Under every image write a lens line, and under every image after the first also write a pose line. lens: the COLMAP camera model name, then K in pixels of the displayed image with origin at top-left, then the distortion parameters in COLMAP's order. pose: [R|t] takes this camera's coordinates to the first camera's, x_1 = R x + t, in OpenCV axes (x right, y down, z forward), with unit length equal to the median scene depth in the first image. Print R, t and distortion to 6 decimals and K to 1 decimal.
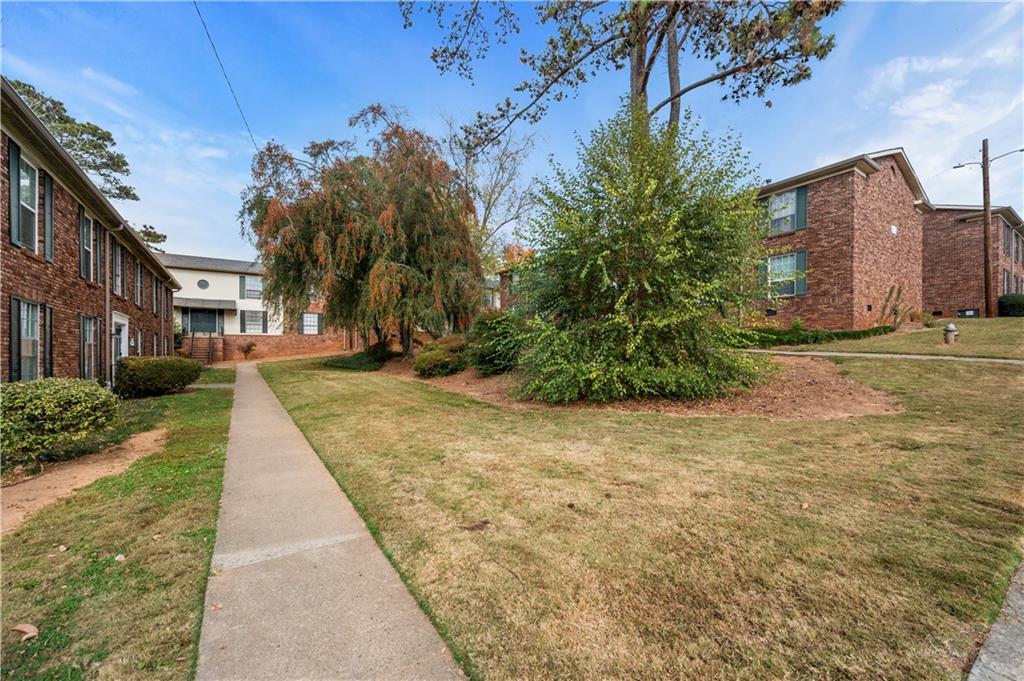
lens RADIAL K [[407.6, 0, 496.1], [0, 407.6, 341.8], [0, 0, 1]] dist [-0.000551, 0.000662]
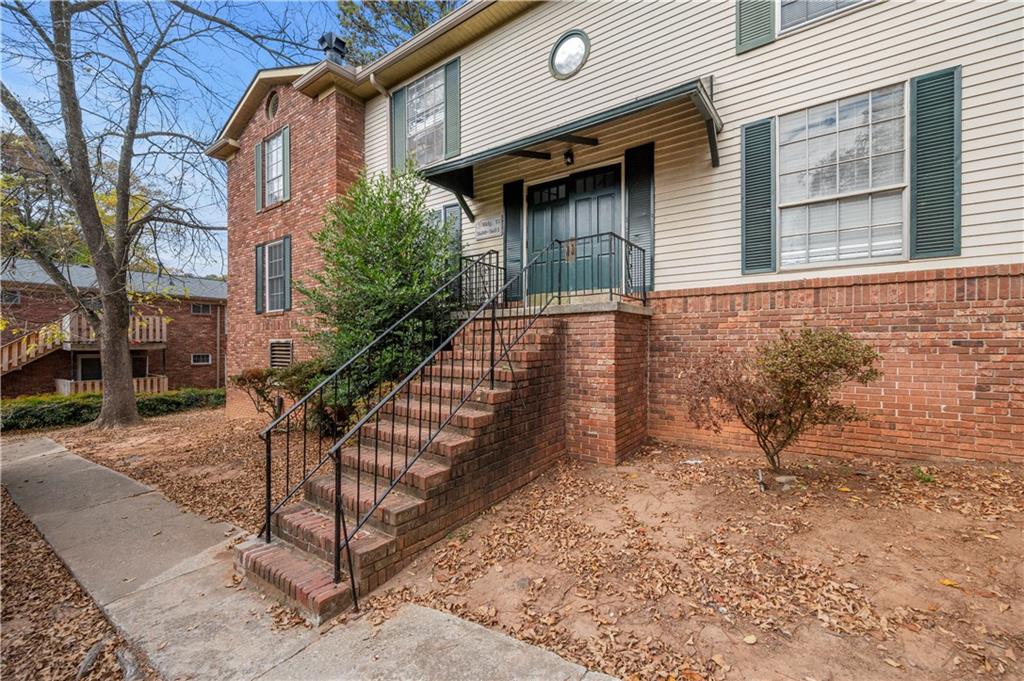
lens RADIAL K [[407.6, 0, 513.1], [0, 407.6, 337.8], [0, 0, 1]] dist [-0.000551, 0.000662]
pose [[0.384333, -0.005396, -0.923179, -0.328434], [0.015295, 0.999883, 0.000523, 0.000268], [0.923068, -0.014321, 0.384371, 0.544856]]
